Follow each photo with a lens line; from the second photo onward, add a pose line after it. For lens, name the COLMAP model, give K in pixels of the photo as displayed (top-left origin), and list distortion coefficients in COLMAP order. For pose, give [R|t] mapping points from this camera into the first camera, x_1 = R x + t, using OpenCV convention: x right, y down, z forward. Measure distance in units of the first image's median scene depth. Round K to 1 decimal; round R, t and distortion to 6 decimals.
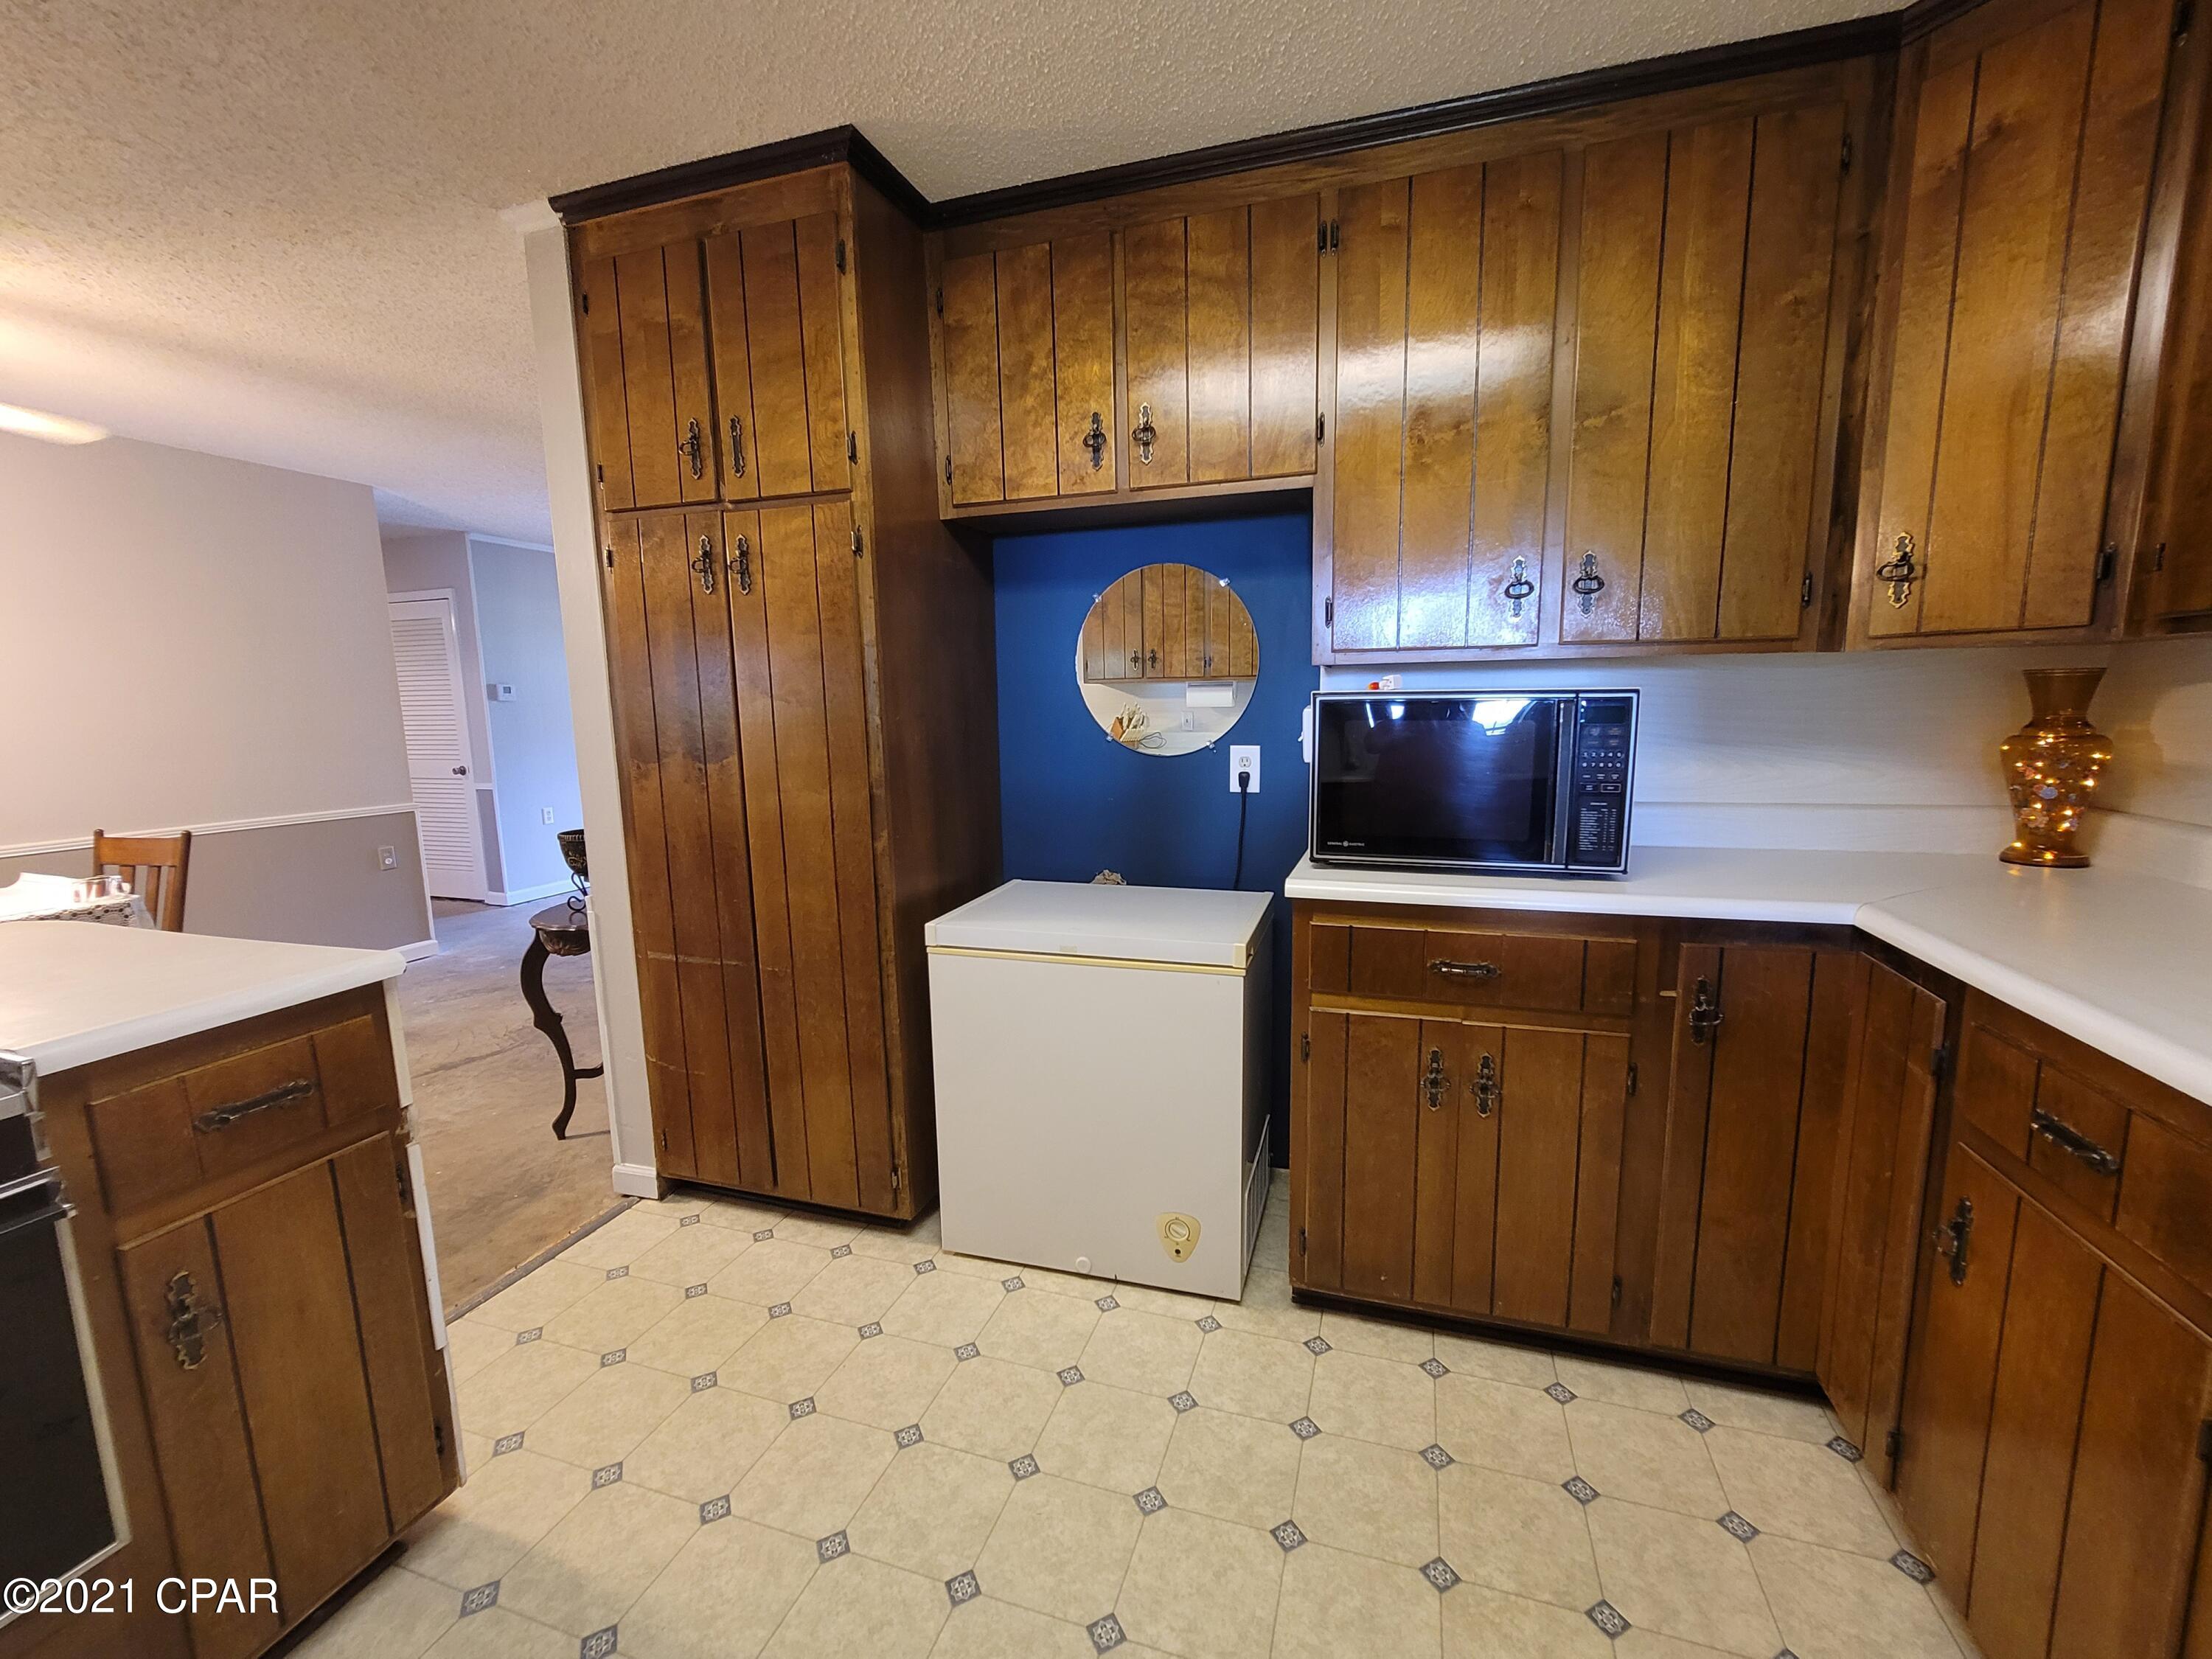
lens RADIAL K [[909.1, 0, 1112.1], [0, 909.1, 833.6], [0, 0, 1]] dist [-0.002795, -0.000040]
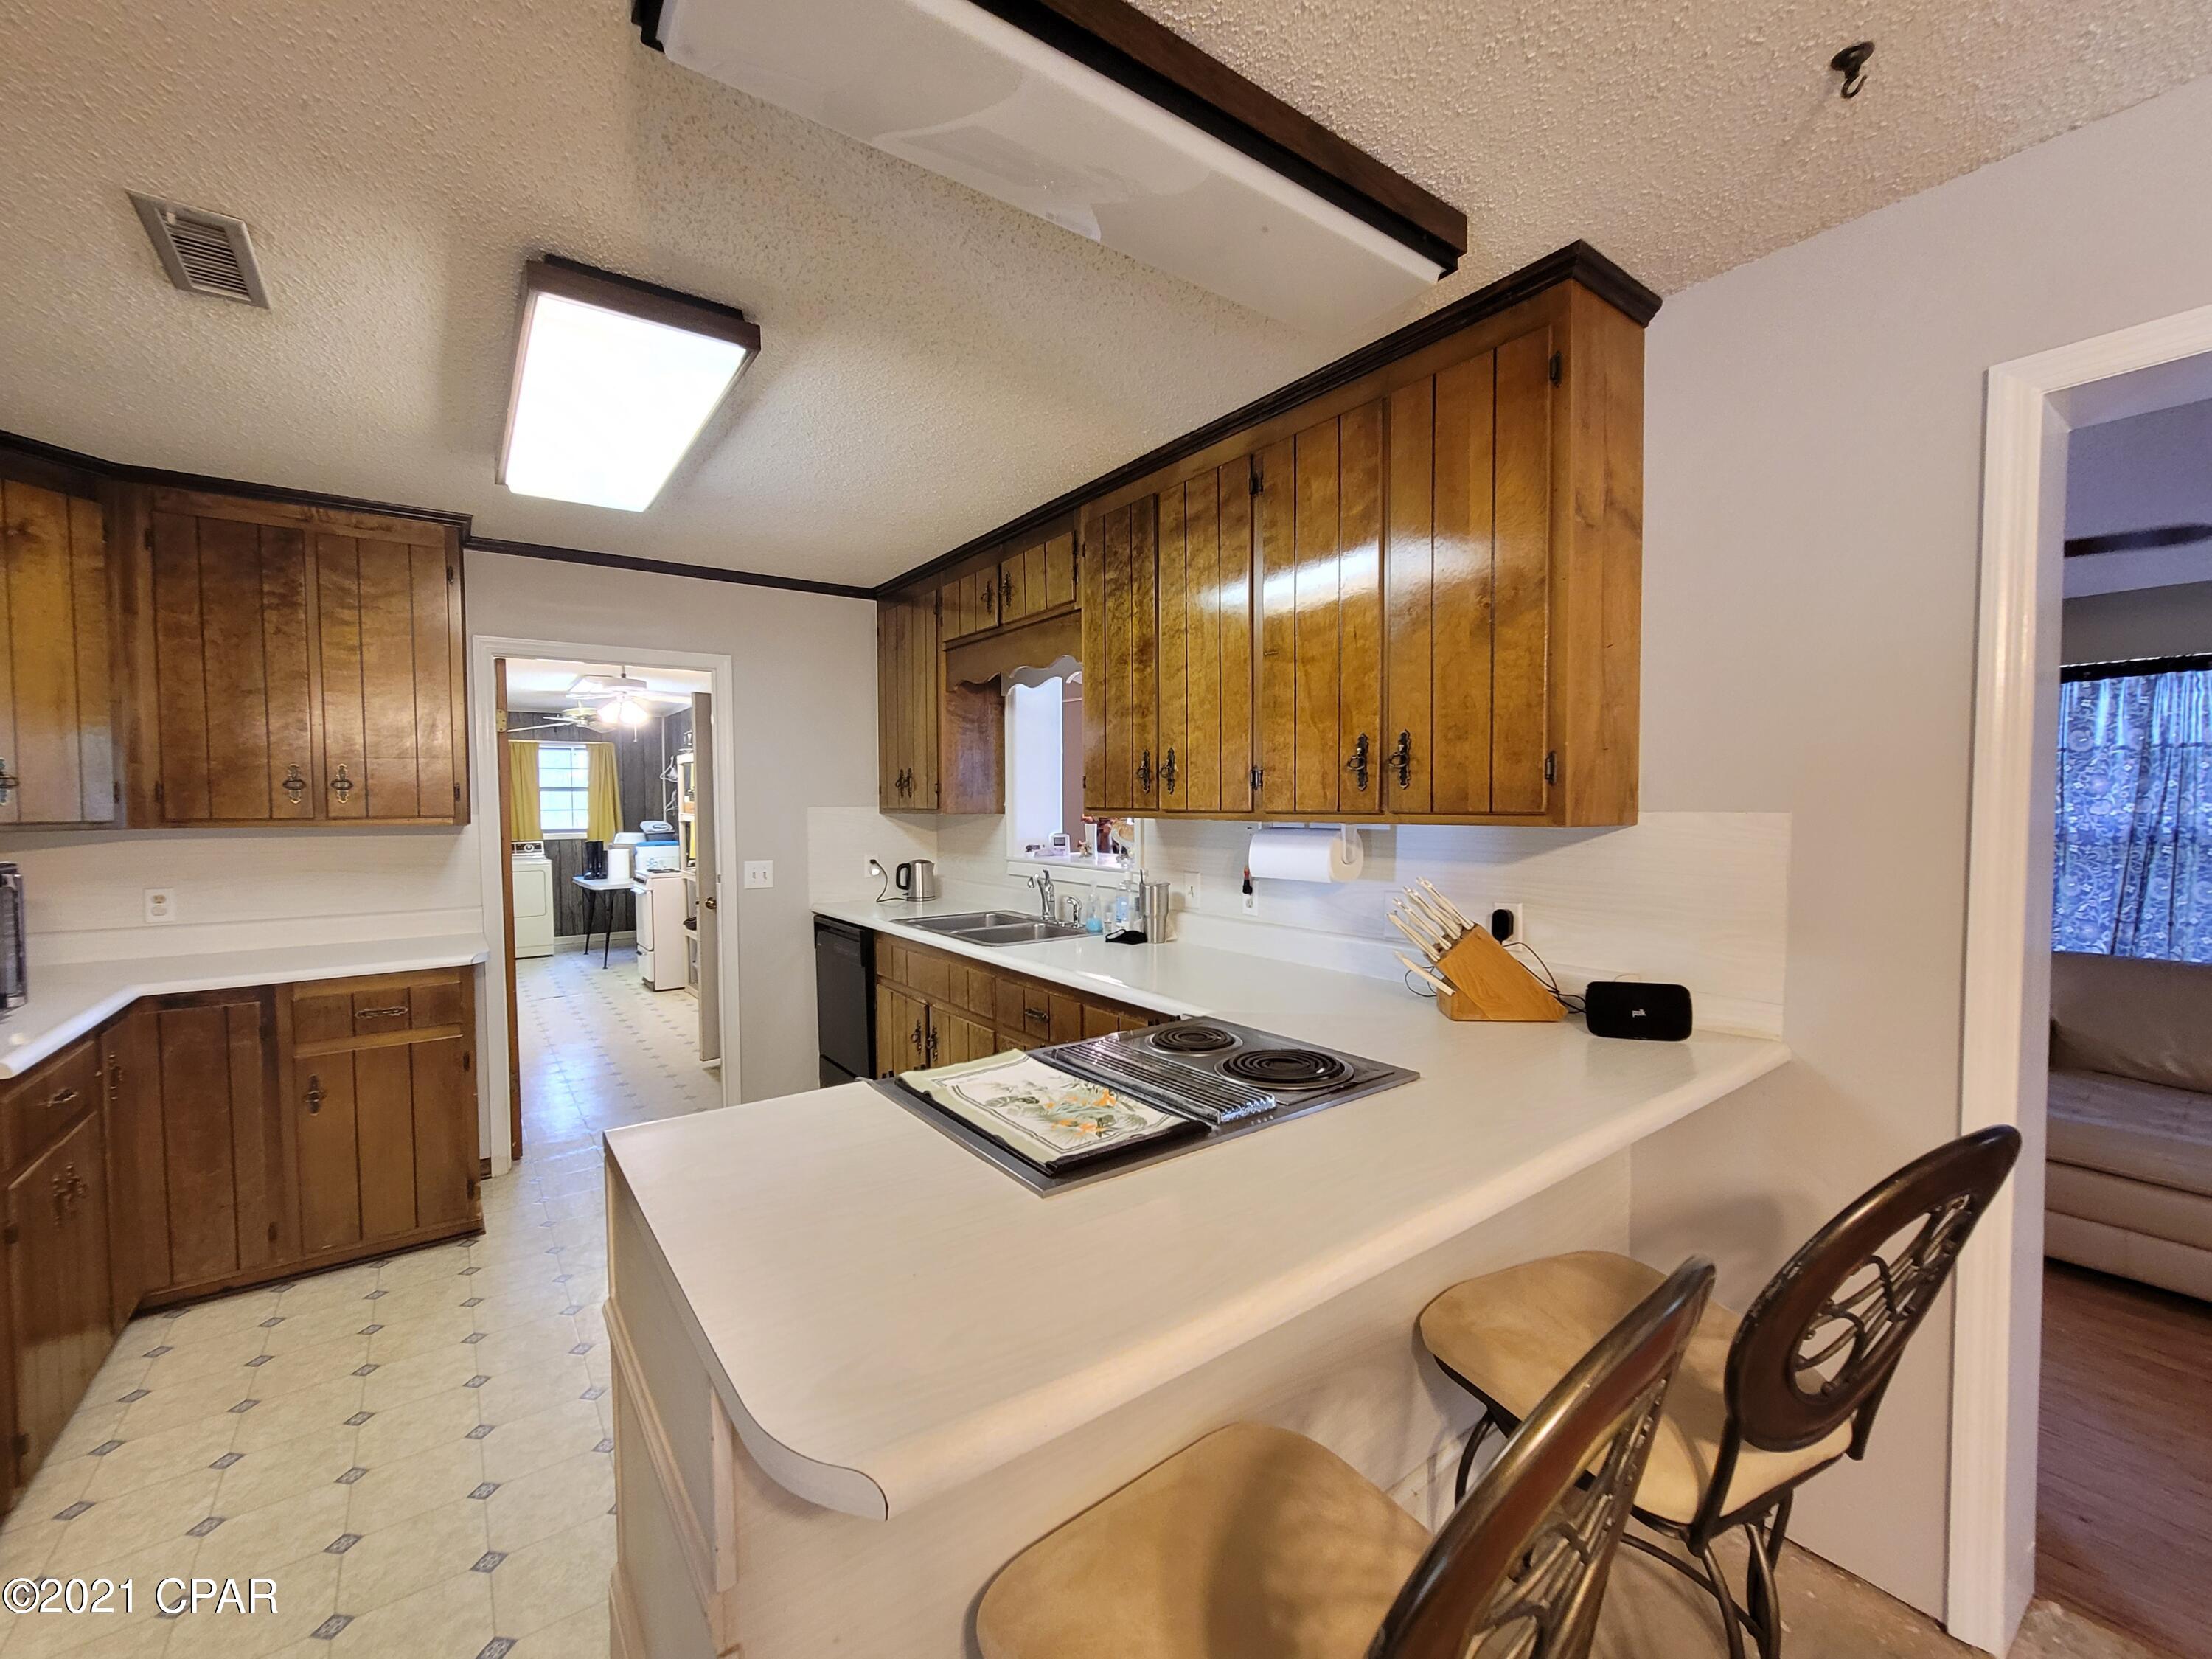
lens RADIAL K [[913.5, 0, 1109.4], [0, 913.5, 834.6], [0, 0, 1]] dist [-0.010425, -0.000311]
pose [[-0.812801, 0.001733, 0.582540, -1.141658], [0.105402, 0.983928, 0.144136, -0.173877], [-0.572927, 0.178555, -0.799920, 0.895047]]
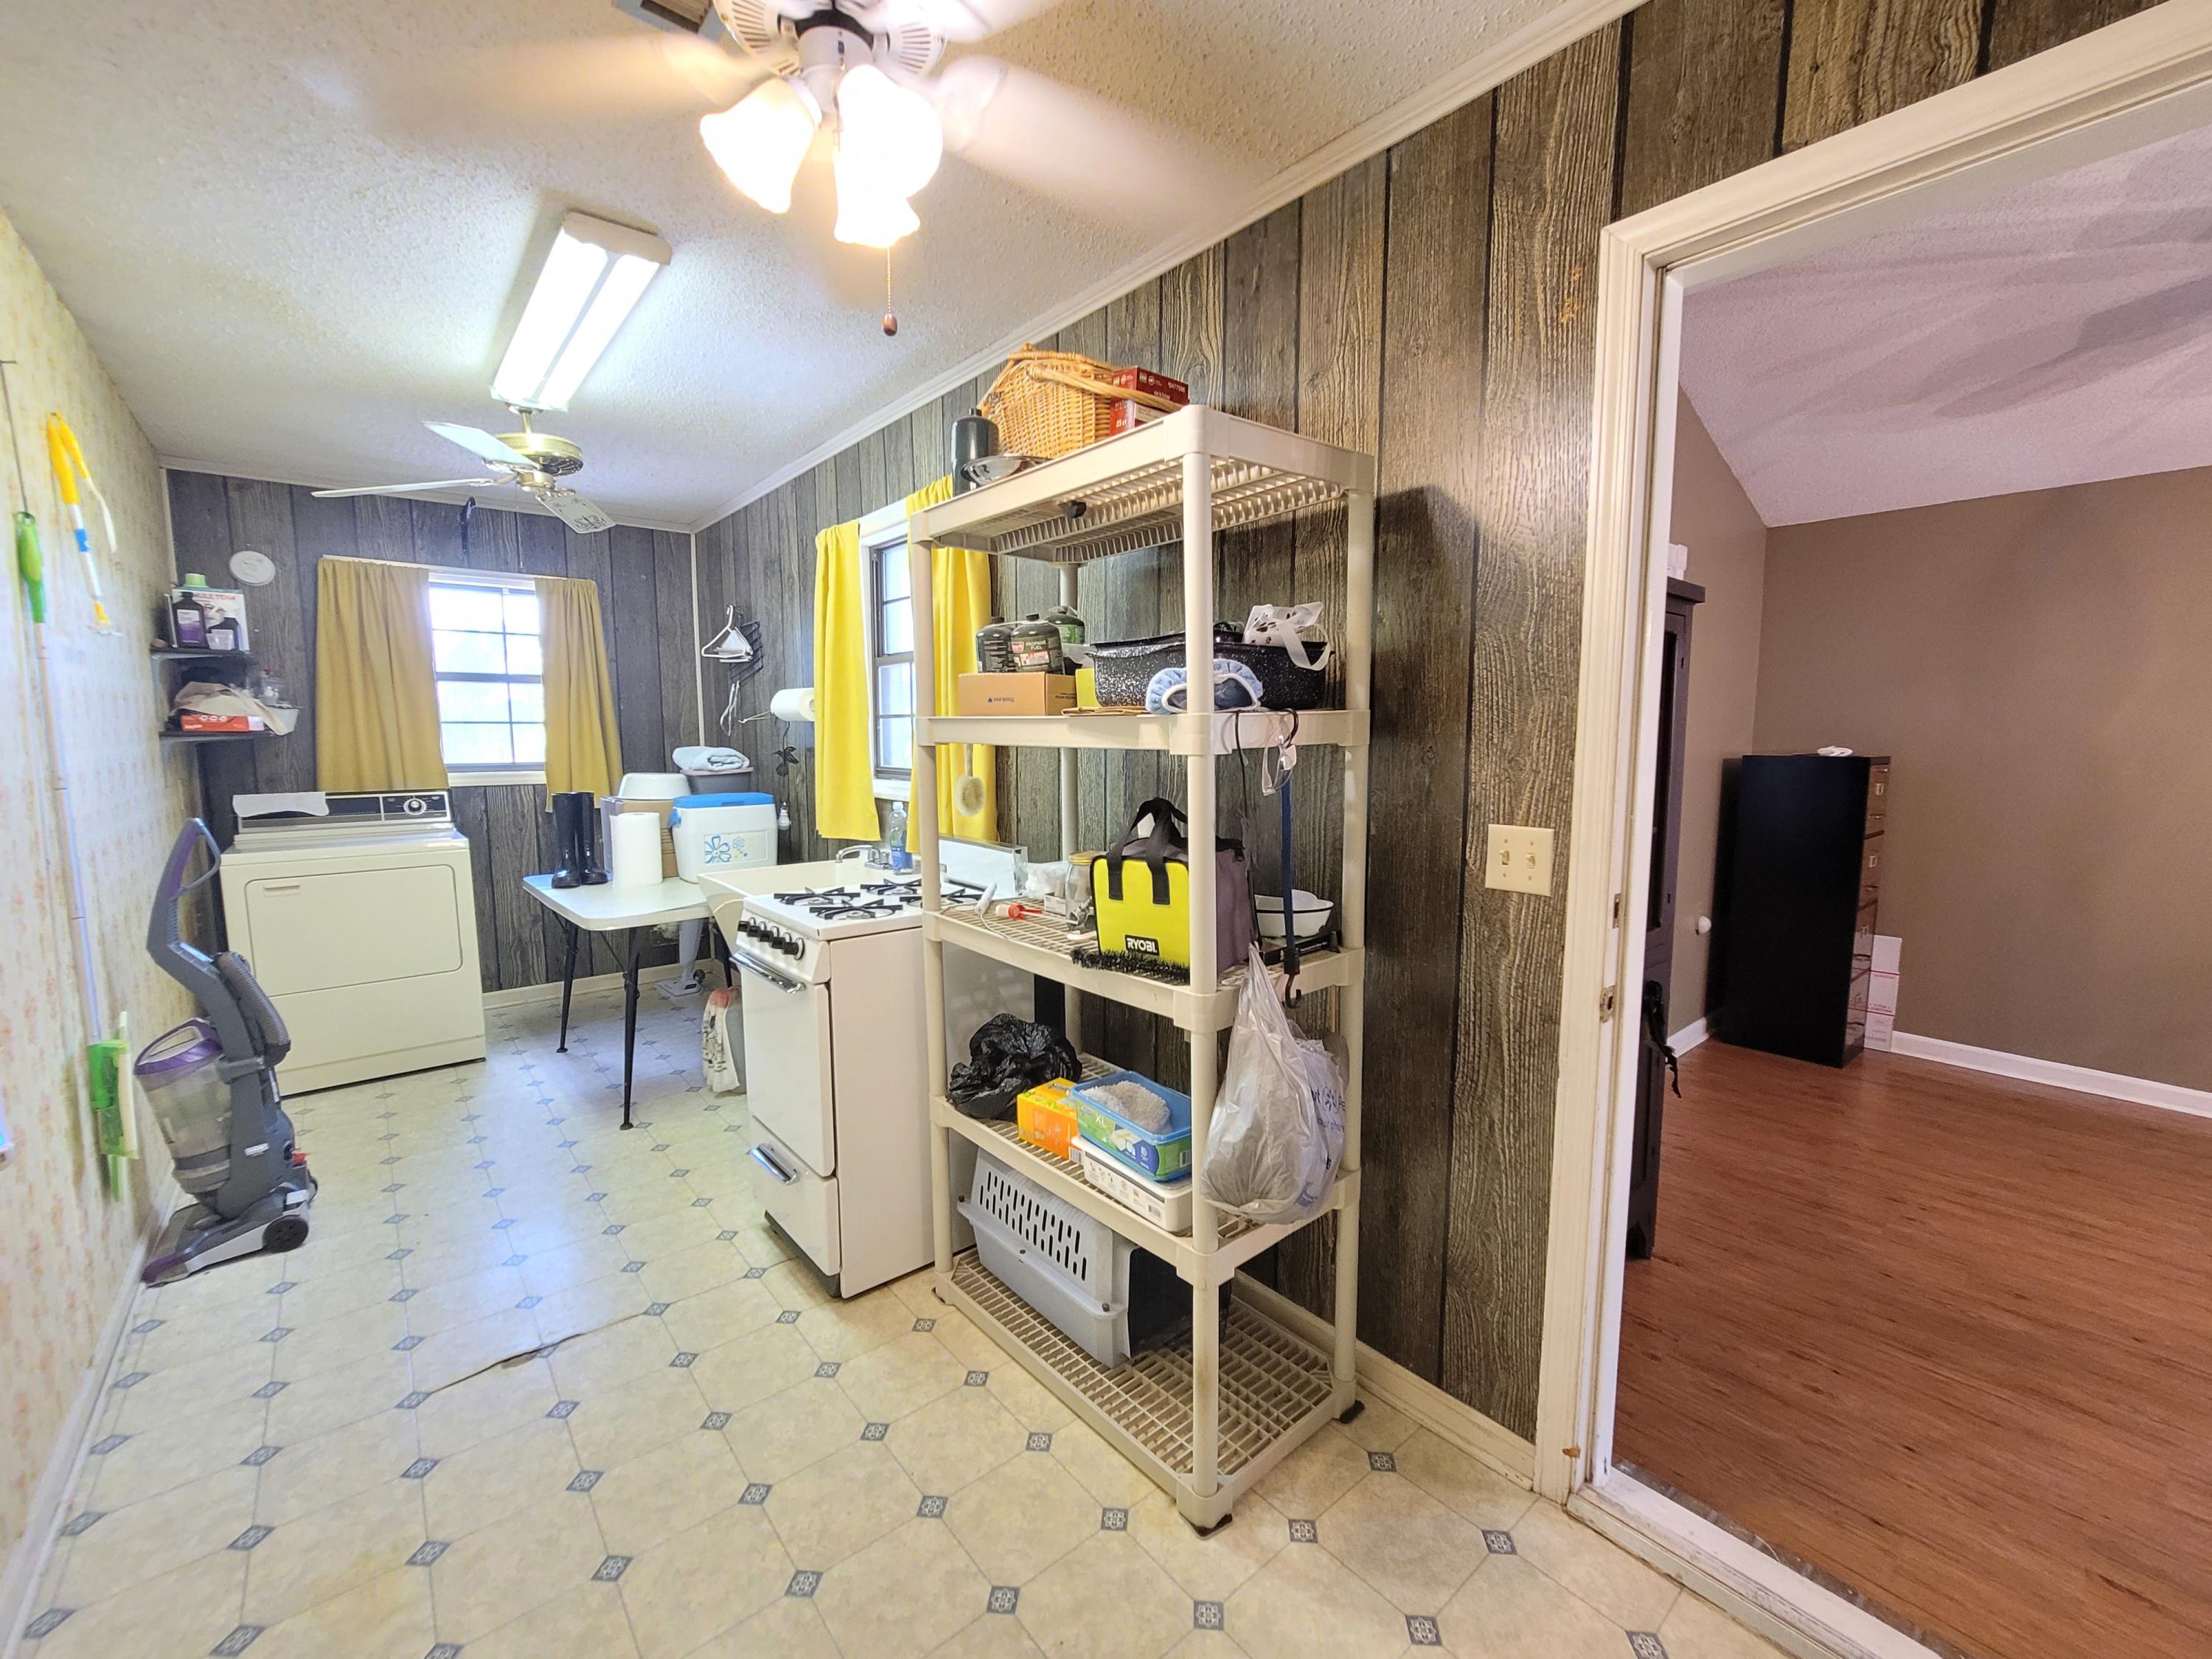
lens RADIAL K [[889.3, 0, 1162.3], [0, 889.3, 816.0], [0, 0, 1]] dist [0.000084, 0.000261]
pose [[-0.871306, -0.035382, 0.489462, 1.235592], [0.083532, 0.972149, 0.218972, -0.043860], [-0.483578, 0.231677, -0.844084, -0.113326]]
